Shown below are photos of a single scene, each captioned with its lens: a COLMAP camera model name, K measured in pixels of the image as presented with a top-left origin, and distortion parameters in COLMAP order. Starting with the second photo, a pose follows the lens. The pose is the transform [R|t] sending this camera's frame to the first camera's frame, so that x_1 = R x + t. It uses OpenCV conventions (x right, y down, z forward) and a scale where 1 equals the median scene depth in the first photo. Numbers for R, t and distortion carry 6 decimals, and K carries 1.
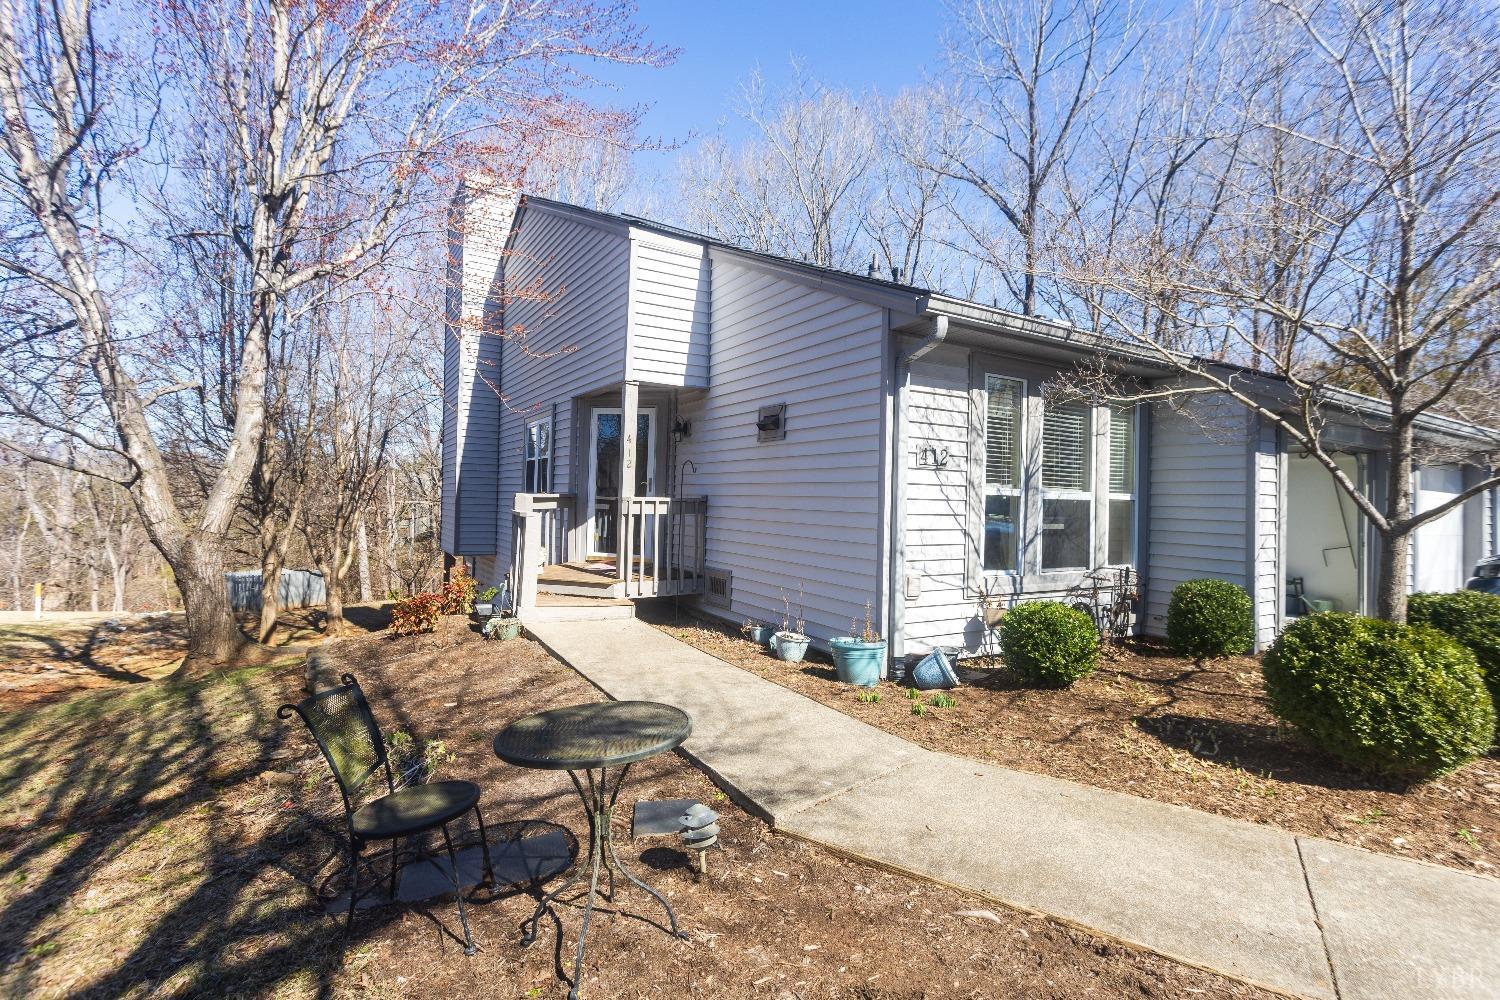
lens RADIAL K [[733.9, 0, 754.8], [0, 733.9, 495.5], [0, 0, 1]] dist [-0.000374, 0.000472]
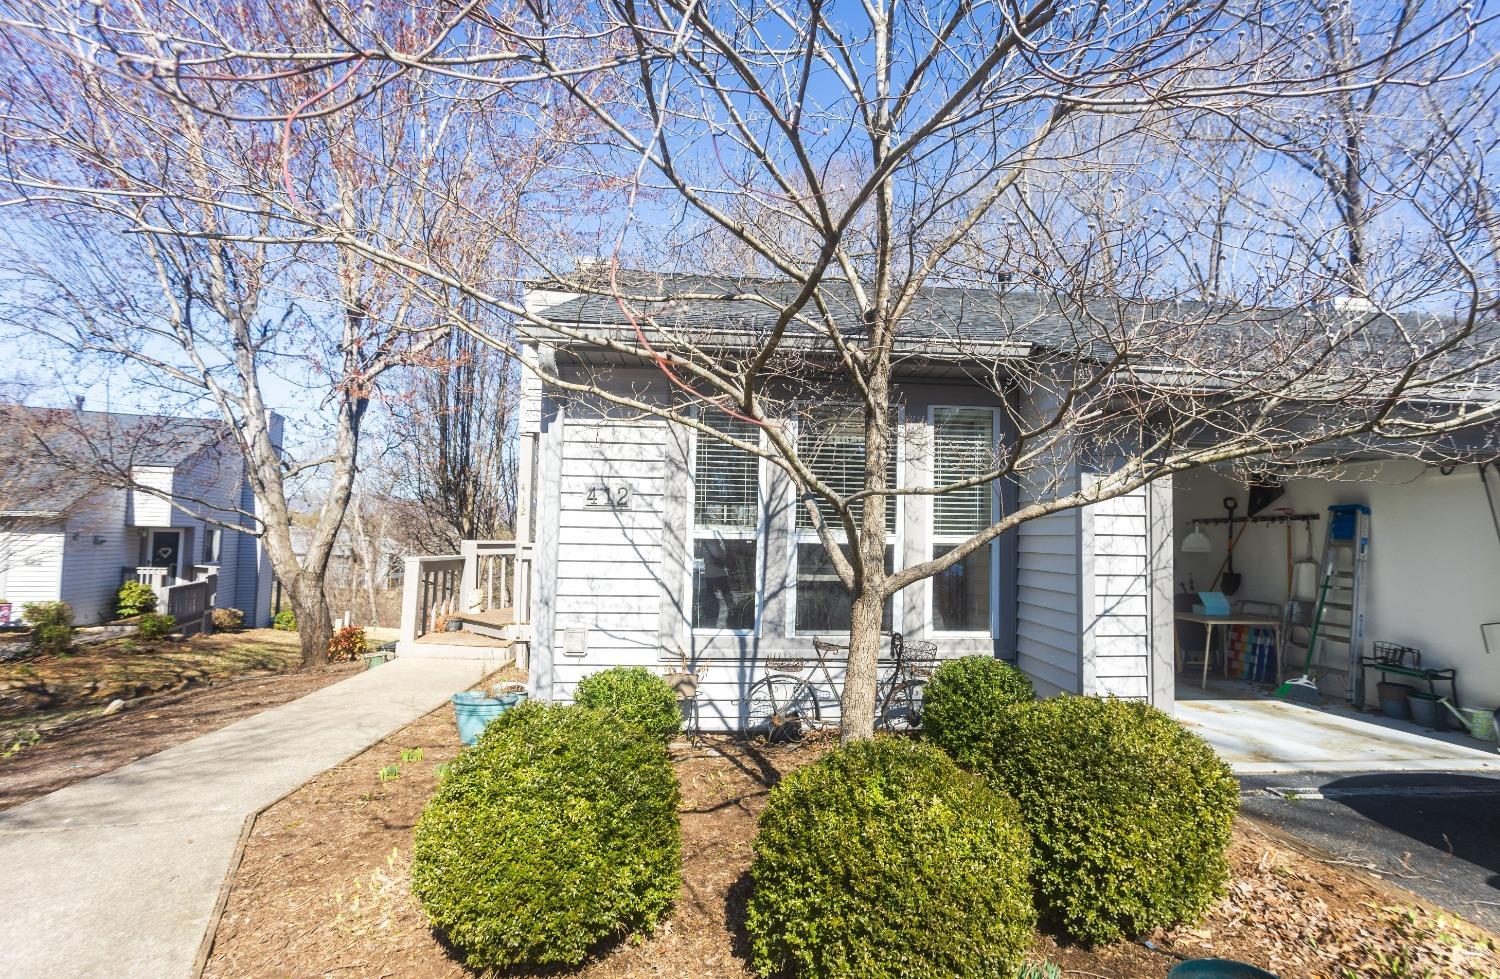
lens RADIAL K [[742.4, 0, 755.3], [0, 742.4, 496.1], [0, 0, 1]] dist [-0.002932, 0.000202]
pose [[0.884352, -0.035337, -0.465481, 0.701925], [0.007209, 0.998046, -0.062071, 0.003411], [0.466765, 0.051538, 0.882878, 0.243781]]
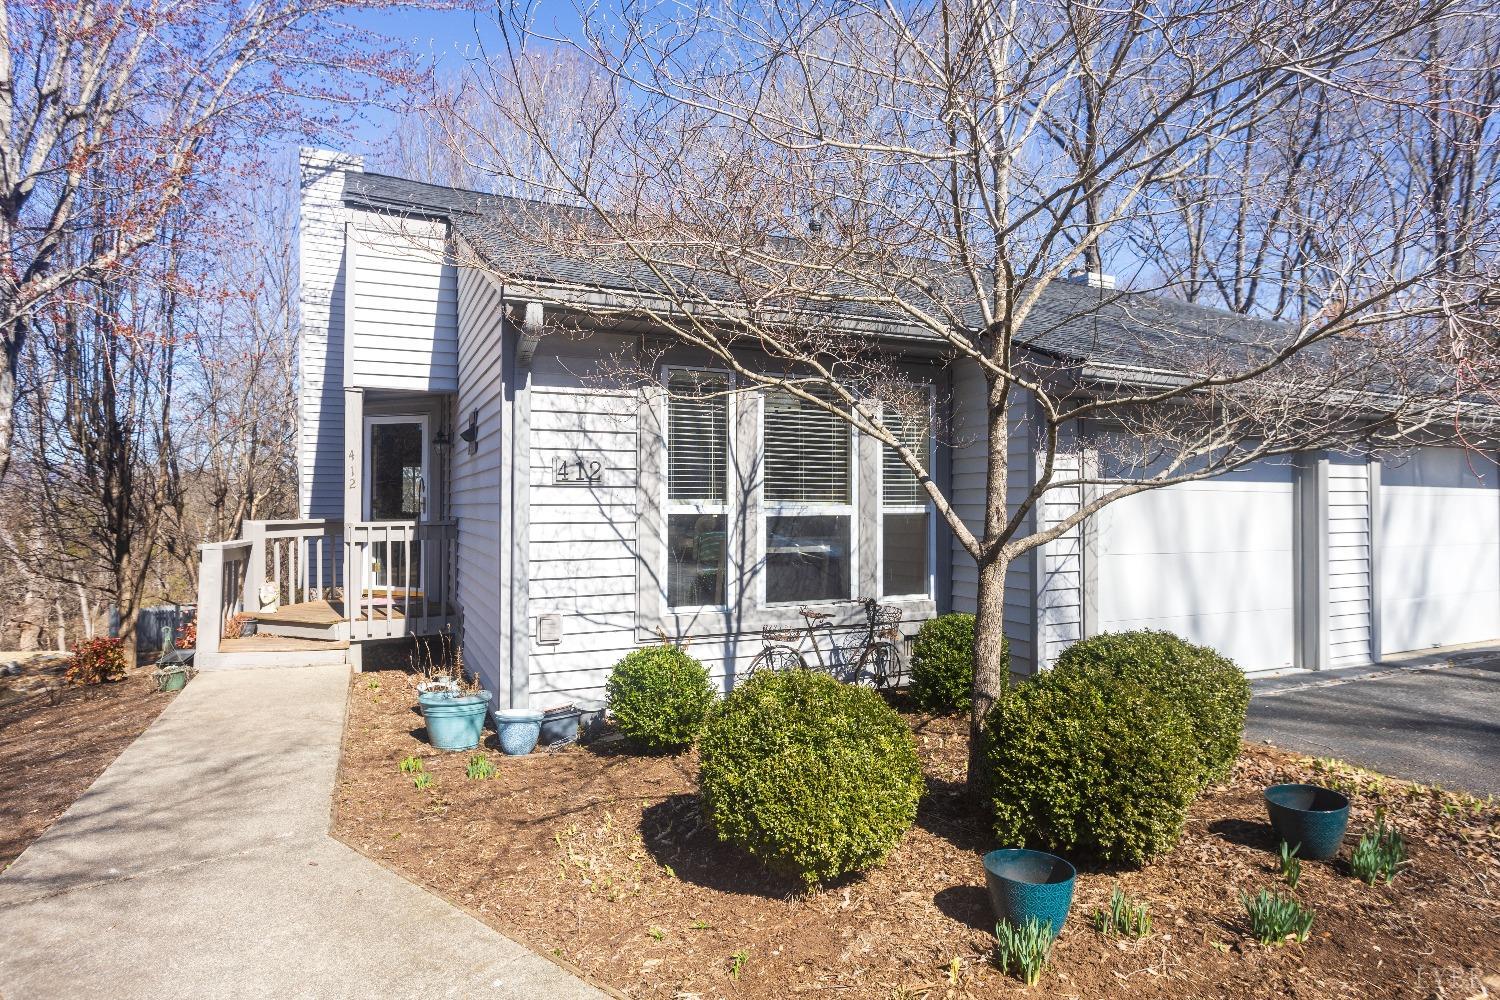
lens RADIAL K [[890.4, 0, 750.1], [0, 890.4, 505.7], [0, 0, 1]] dist [-0.002650, -0.001428]
pose [[0.992240, -0.025616, -0.121670, 0.472838], [0.026334, 0.999644, 0.004296, -0.011419], [0.121517, -0.007467, 0.992561, 0.024698]]
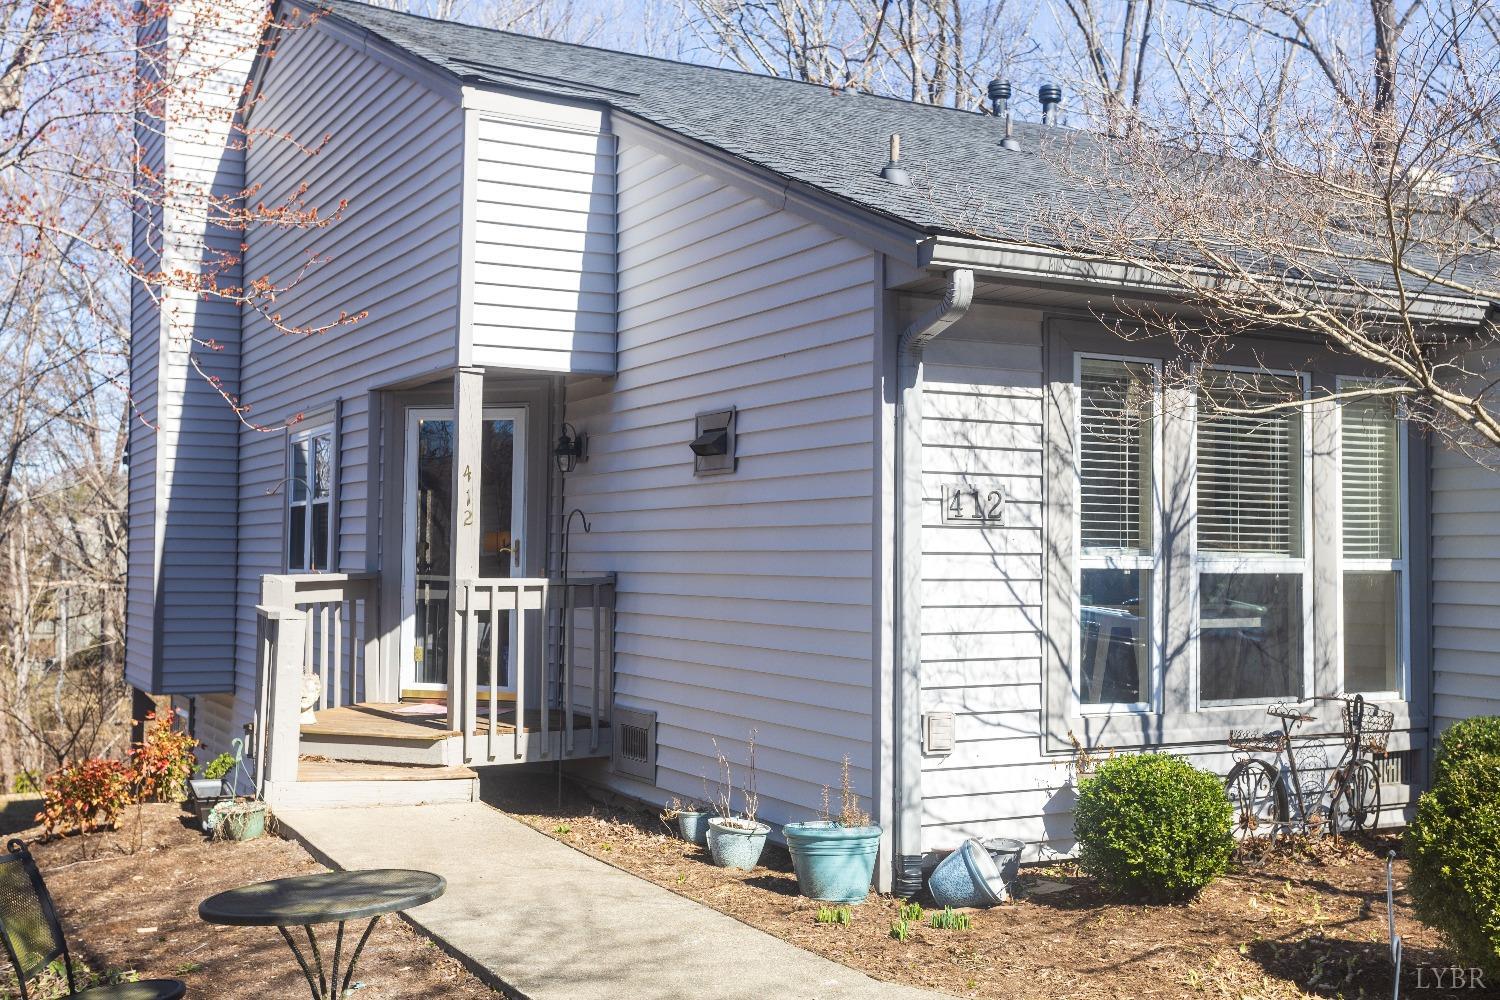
lens RADIAL K [[1697.9, 0, 741.9], [0, 1697.9, 498.2], [0, 0, 1]] dist [0.038304, -0.049088]
pose [[0.998295, -0.019121, -0.055145, 0.115854], [0.017390, 0.999346, -0.031708, -0.016457], [0.055716, 0.030695, 0.997975, -0.283099]]
